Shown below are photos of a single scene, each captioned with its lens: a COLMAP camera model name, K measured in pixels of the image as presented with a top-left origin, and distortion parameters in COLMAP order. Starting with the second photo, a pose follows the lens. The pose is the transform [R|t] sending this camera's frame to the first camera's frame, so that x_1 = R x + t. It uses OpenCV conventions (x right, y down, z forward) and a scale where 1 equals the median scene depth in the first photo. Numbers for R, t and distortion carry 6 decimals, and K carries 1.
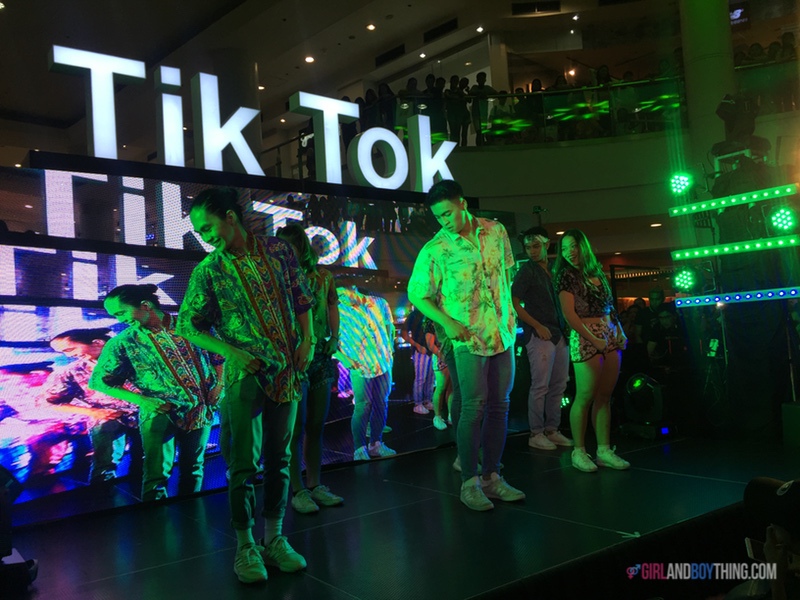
lens RADIAL K [[670.5, 0, 400.0], [0, 670.5, 300.0], [0, 0, 1]] dist [0.046529, -0.088872]
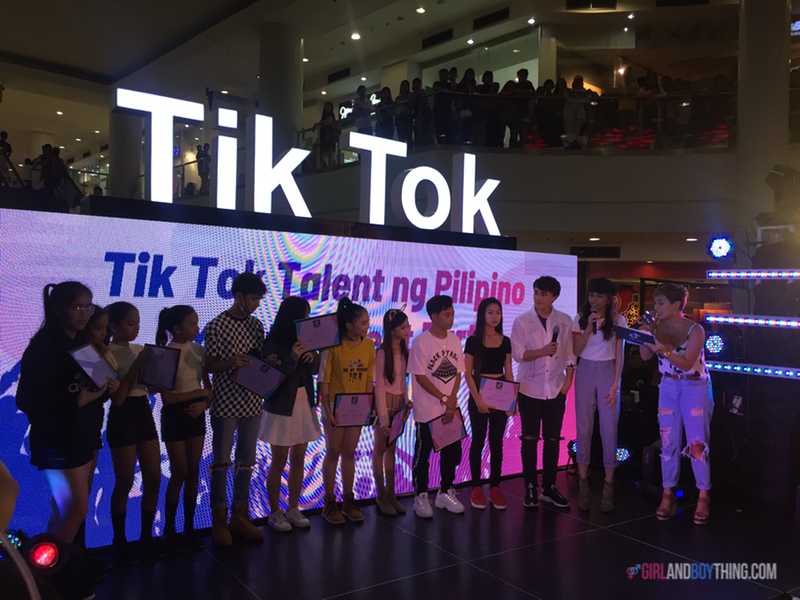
lens RADIAL K [[670.5, 0, 400.0], [0, 670.5, 300.0], [0, 0, 1]] dist [0.046529, -0.088872]
pose [[0.996030, 0.083113, -0.031894, -0.020058], [-0.081214, 0.995076, 0.056810, -0.111883], [0.036459, -0.053994, 0.997875, -0.020515]]
